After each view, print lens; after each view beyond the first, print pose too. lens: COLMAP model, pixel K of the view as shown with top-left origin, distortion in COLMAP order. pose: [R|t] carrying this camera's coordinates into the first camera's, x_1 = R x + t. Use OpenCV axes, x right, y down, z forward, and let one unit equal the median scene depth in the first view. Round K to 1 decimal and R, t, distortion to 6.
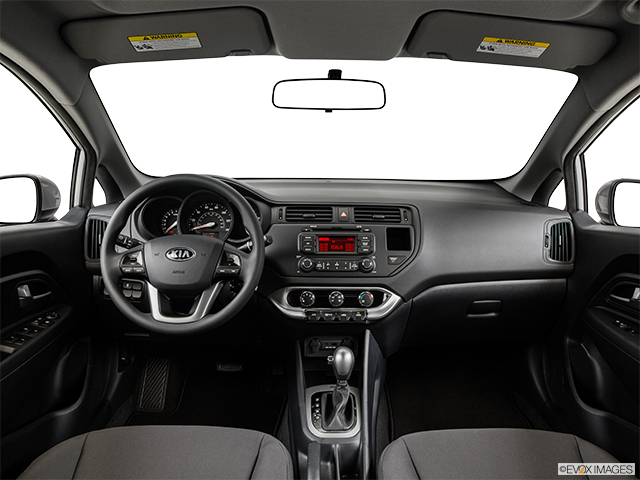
lens RADIAL K [[529.4, 0, 320.0], [0, 529.4, 240.0], [0, 0, 1]] dist [-0.073499, 0.008702]
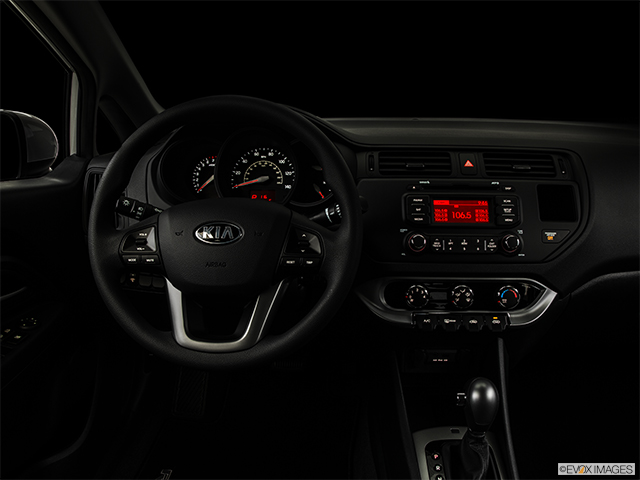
lens RADIAL K [[481.2, 0, 320.0], [0, 481.2, 240.0], [0, 0, 1]] dist [-0.102202, 0.002427]
pose [[0.997995, 0.003662, -0.063187, -0.103204], [0.003072, 0.994345, 0.106157, -0.018422], [0.063219, -0.106139, 0.992340, 0.416603]]
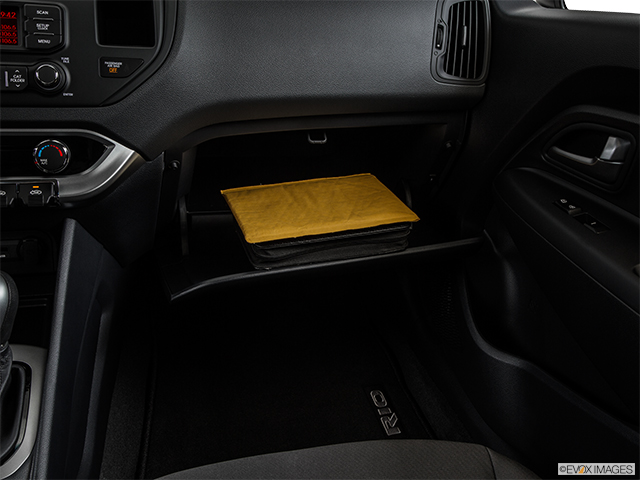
lens RADIAL K [[676.8, 0, 320.0], [0, 676.8, 240.0], [0, 0, 1]] dist [-0.001082, 0.003972]
pose [[0.965819, -0.042309, 0.255743, 0.154118], [-0.029226, 0.962526, 0.269609, 0.019143], [-0.257566, -0.267867, 0.928389, 0.387856]]
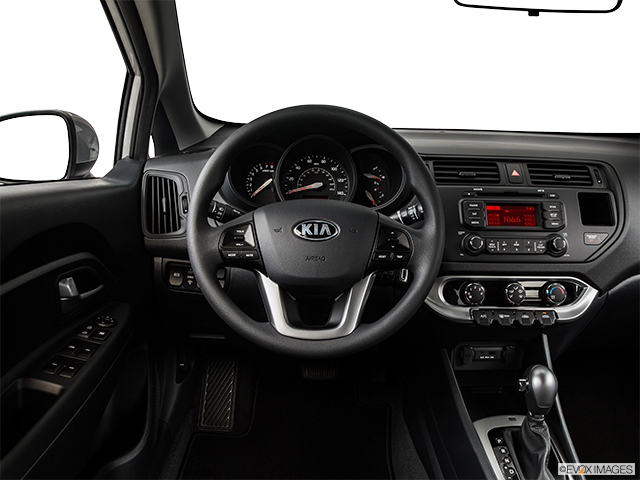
lens RADIAL K [[529.4, 0, 320.0], [0, 529.4, 240.0], [0, 0, 1]] dist [-0.073499, 0.008702]
pose [[0.999821, 0.006911, 0.017620, -0.235746], [-0.008013, 0.997964, 0.063270, -0.001201], [-0.017146, -0.063400, 0.997841, 0.312113]]
